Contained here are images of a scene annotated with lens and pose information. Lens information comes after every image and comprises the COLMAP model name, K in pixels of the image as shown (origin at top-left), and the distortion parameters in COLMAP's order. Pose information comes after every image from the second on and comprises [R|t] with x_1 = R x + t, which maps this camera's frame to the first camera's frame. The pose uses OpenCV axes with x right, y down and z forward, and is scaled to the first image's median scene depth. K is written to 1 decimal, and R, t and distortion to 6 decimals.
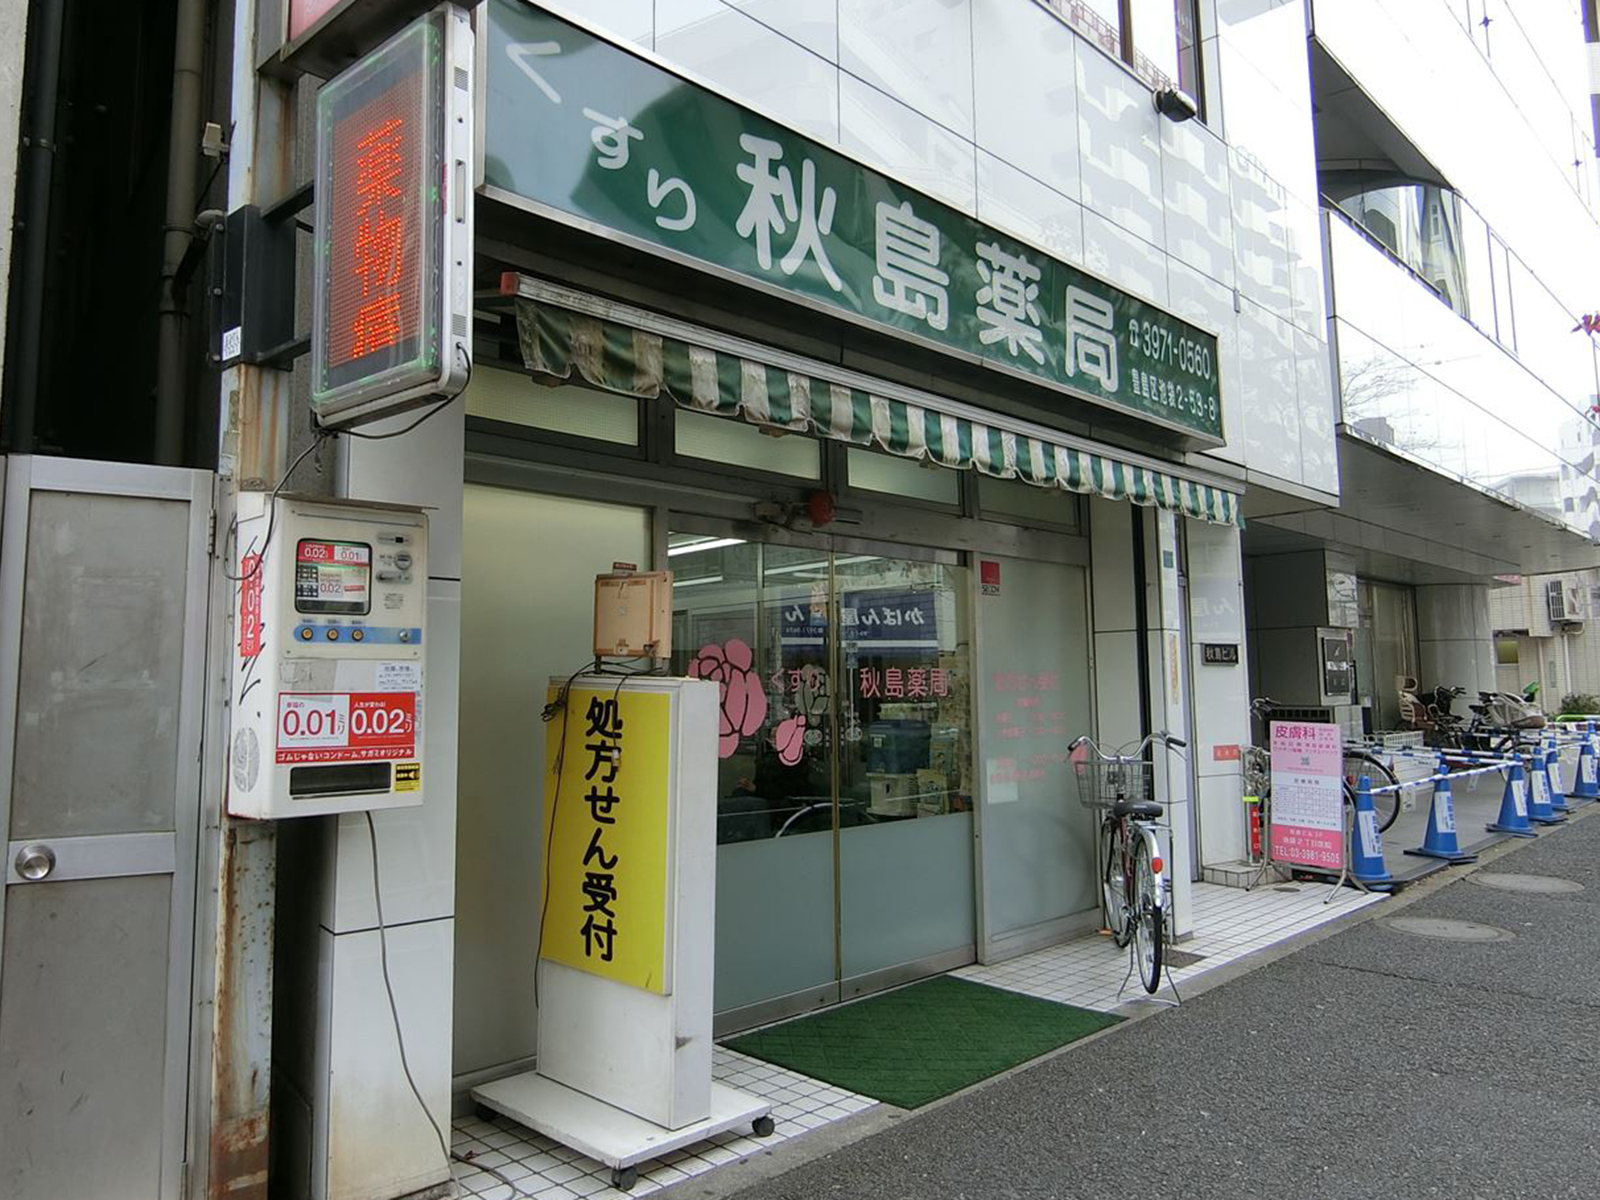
lens RADIAL K [[1175.6, 0, 799.8], [0, 1175.6, 541.9], [0, 0, 1]] dist [-0.051740, 0.054905]
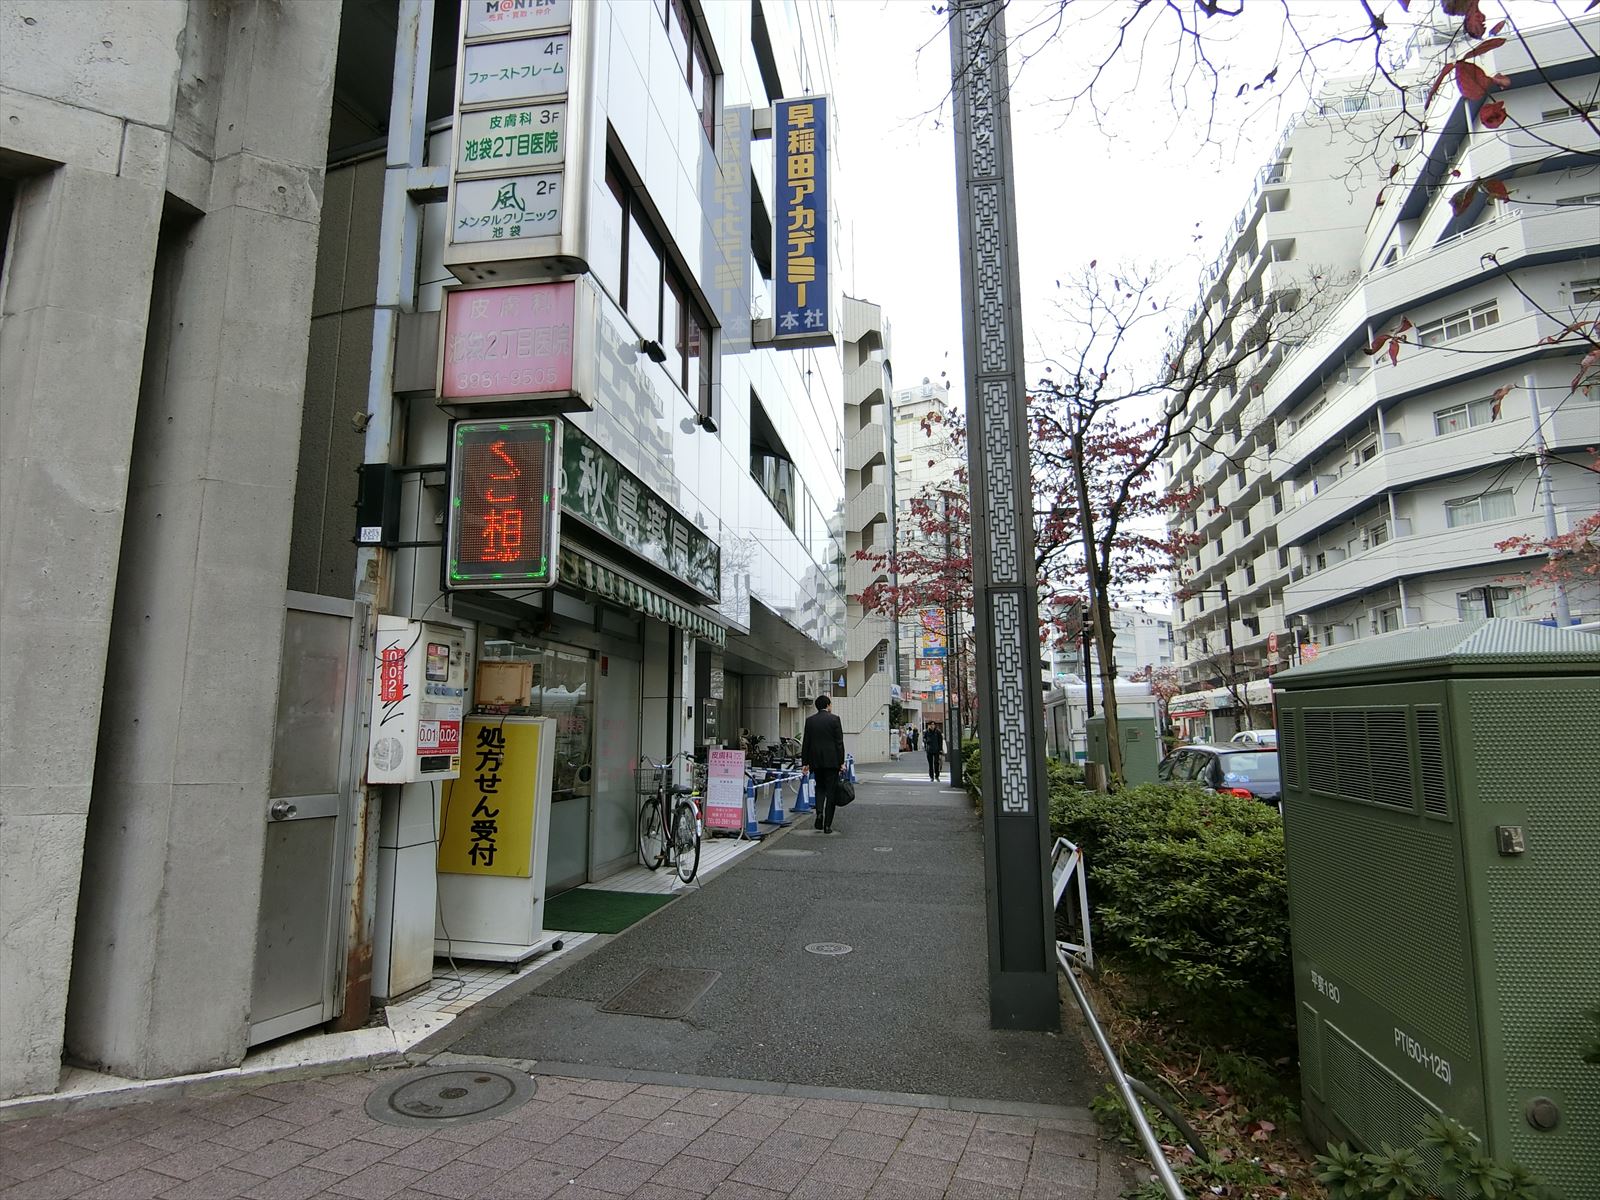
lens RADIAL K [[877.7, 0, 800.0], [0, 877.7, 600.0], [0, 0, 1]] dist [-0.001482, -0.000107]
pose [[0.822471, 0.086725, 0.562156, -0.573351], [-0.066561, 0.996193, -0.056302, -0.025462], [-0.564899, 0.008889, 0.825112, -0.458738]]
